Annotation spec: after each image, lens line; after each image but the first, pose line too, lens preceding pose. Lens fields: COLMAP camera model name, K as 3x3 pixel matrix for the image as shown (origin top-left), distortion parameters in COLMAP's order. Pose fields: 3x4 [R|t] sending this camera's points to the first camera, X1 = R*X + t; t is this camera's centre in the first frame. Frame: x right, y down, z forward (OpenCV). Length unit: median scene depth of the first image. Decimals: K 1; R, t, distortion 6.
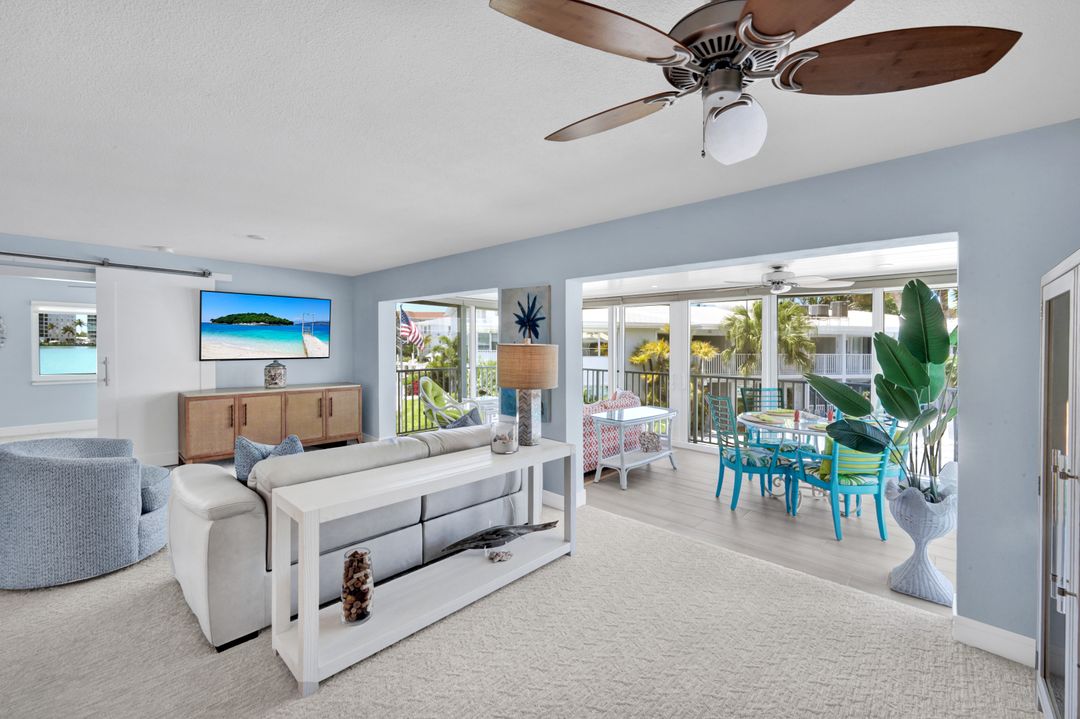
lens RADIAL K [[437.4, 0, 538.1], [0, 437.4, 348.3], [0, 0, 1]] dist [0.003856, 0.000158]
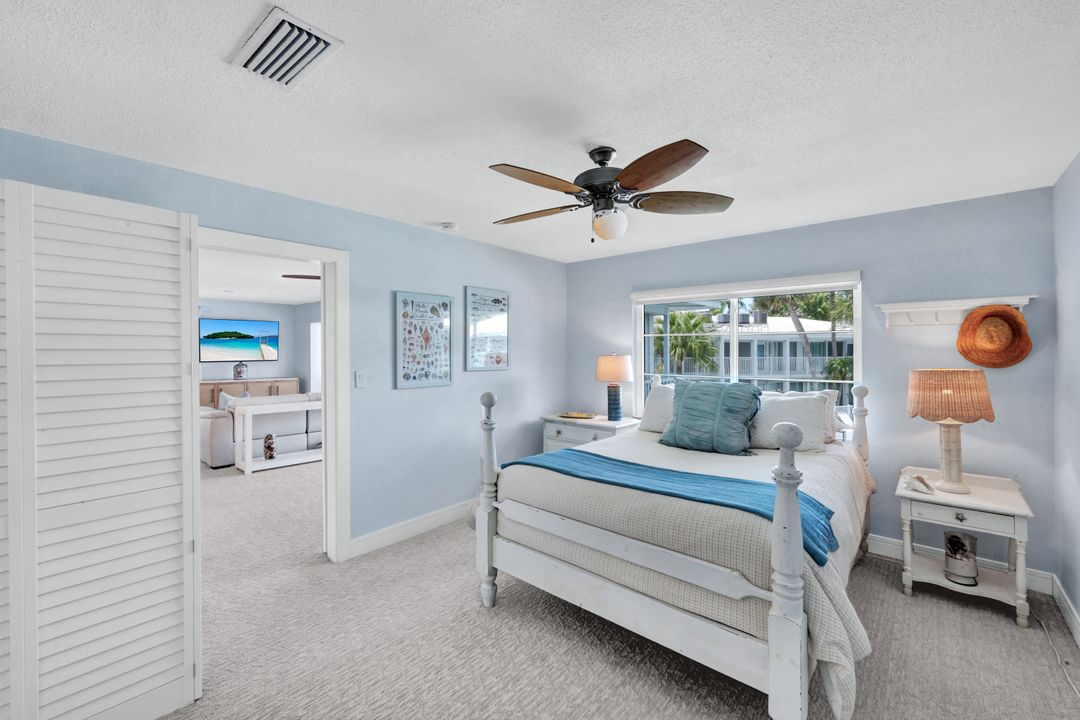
lens RADIAL K [[446.5, 0, 540.0], [0, 446.5, 360.0], [0, 0, 1]] dist [-0.034643, 0.000006]
pose [[0.998901, -0.008717, 0.046044, 0.387753], [0.008136, 0.999885, 0.012777, 0.010858], [-0.046150, -0.012389, 0.998858, -0.601530]]
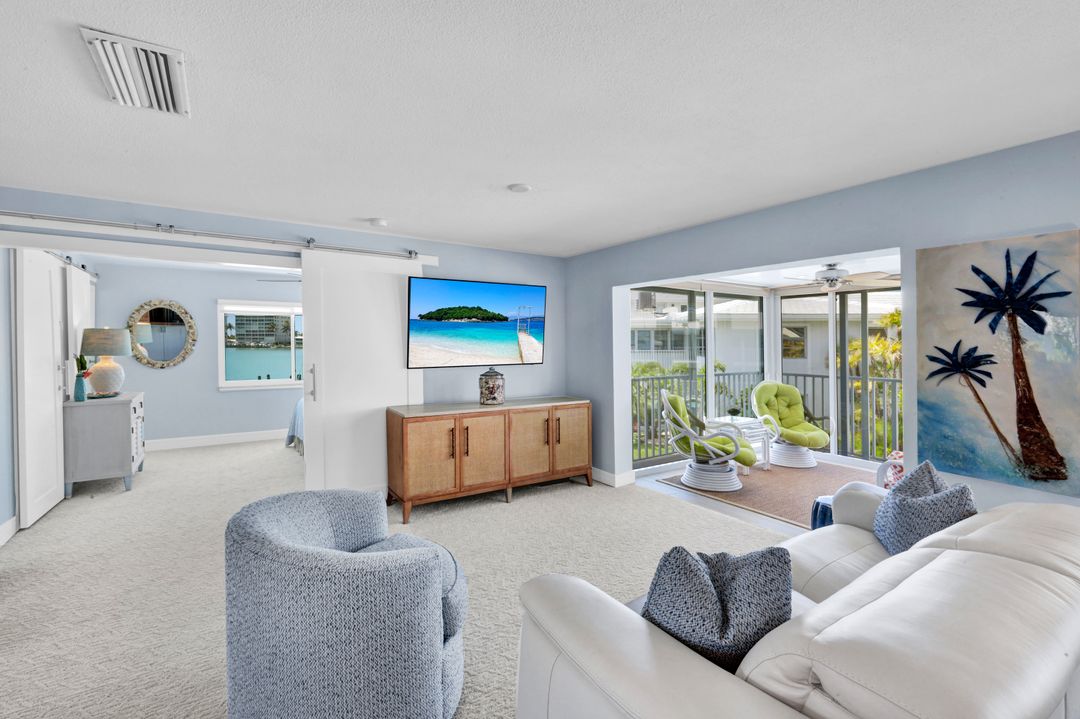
lens RADIAL K [[479.5, 0, 546.0], [0, 479.5, 348.5], [0, 0, 1]] dist [0.008541, -0.000102]
pose [[0.974841, -0.004895, -0.222847, -0.337131], [0.005252, 0.999986, 0.001008, -0.005811], [0.222839, -0.002153, 0.974853, 0.223520]]
